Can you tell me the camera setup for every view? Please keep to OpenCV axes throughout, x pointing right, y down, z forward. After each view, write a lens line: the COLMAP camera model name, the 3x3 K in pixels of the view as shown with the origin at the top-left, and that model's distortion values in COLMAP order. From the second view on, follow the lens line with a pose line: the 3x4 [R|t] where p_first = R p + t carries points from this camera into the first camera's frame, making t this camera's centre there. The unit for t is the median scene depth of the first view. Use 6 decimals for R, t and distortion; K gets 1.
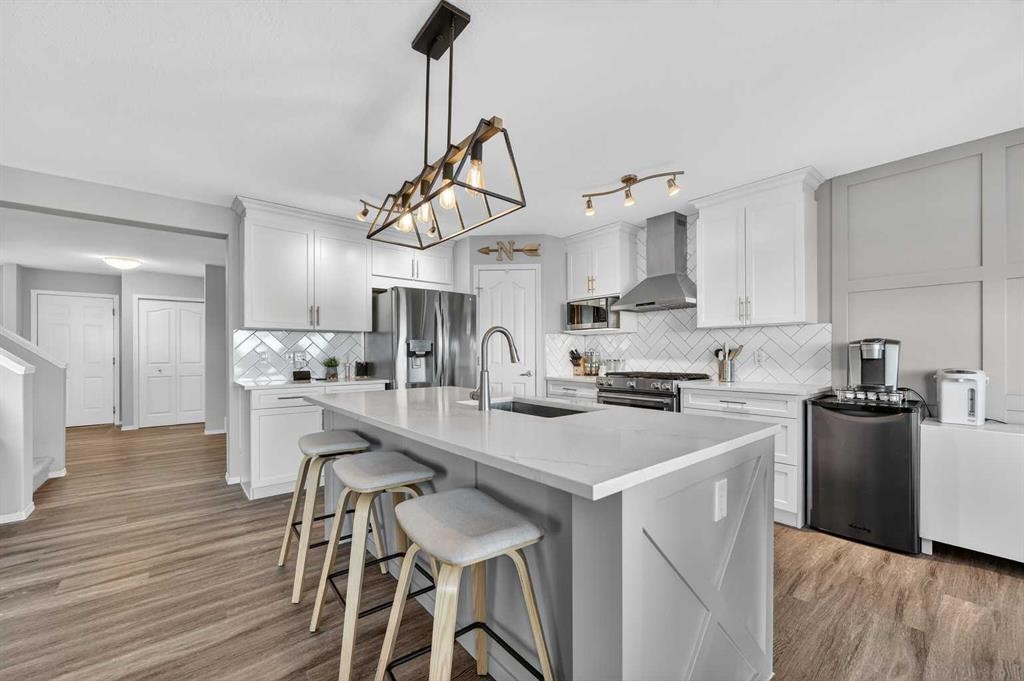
lens RADIAL K [[406.3, 0, 514.4], [0, 406.3, 355.1], [0, 0, 1]] dist [0.001494, 0.000311]
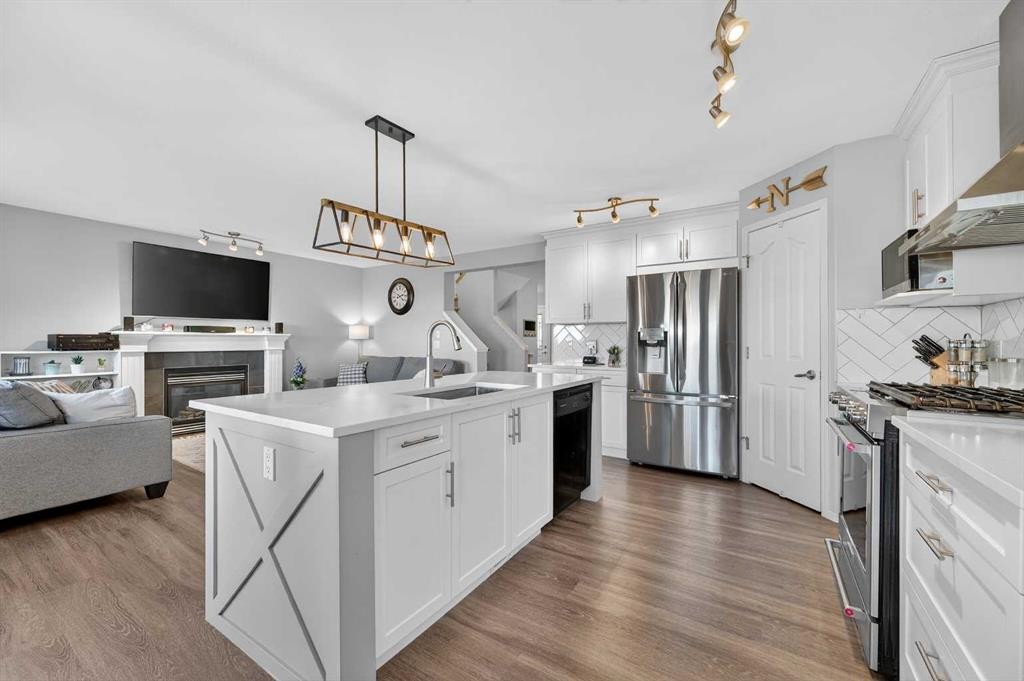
lens RADIAL K [[406.4, 0, 509.8], [0, 406.4, 340.9], [0, 0, 1]] dist [-0.000674, 0.000093]
pose [[0.294468, -0.000323, -0.955661, 0.737468], [-0.006079, 0.999979, -0.002211, -0.004527], [0.955642, 0.006461, 0.294460, 0.524671]]
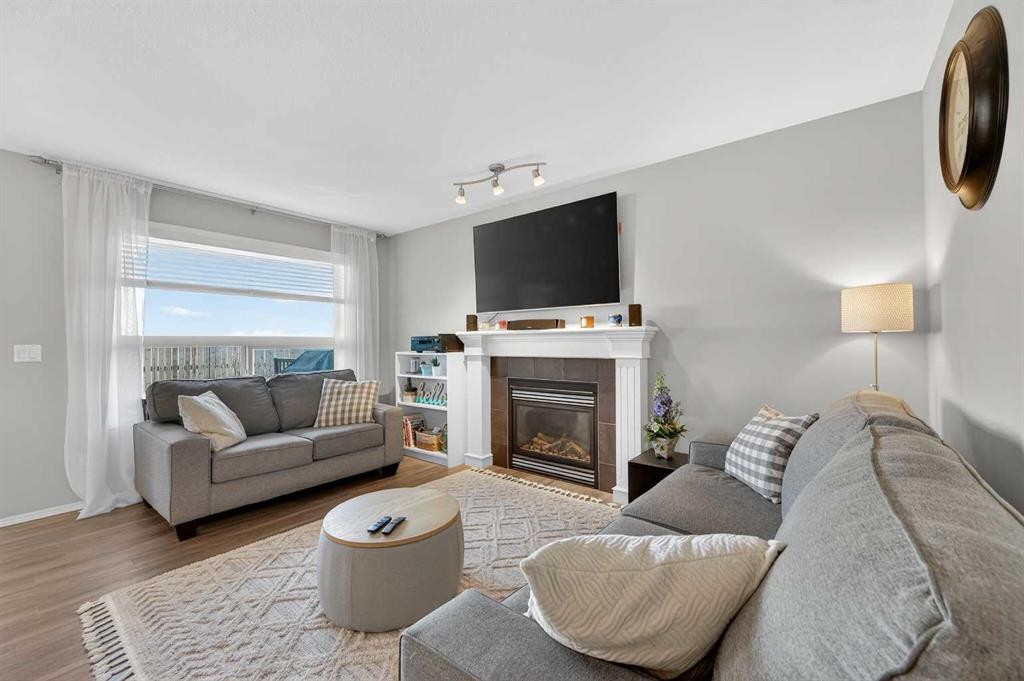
lens RADIAL K [[409.4, 0, 521.9], [0, 409.4, 337.7], [0, 0, 1]] dist [0.000211, -0.006656]
pose [[-0.976921, 0.004271, -0.213558, -0.976268], [0.005883, 0.999959, -0.006916, -0.005067], [0.213520, -0.008013, -0.976906, 0.936974]]
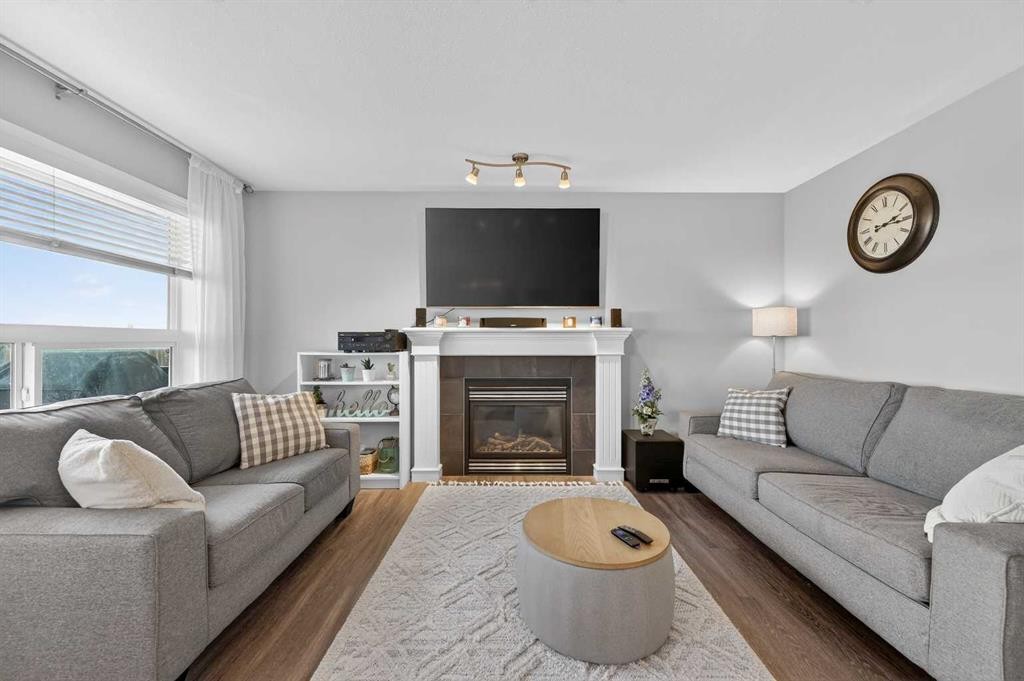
lens RADIAL K [[402.5, 0, 515.4], [0, 402.5, 339.1], [0, 0, 1]] dist [-0.002069, 0.000119]
pose [[-0.635046, -0.003816, -0.772465, -0.401407], [-0.003932, 0.999991, -0.001708, -0.001970], [0.772464, 0.001953, -0.635056, 0.538721]]
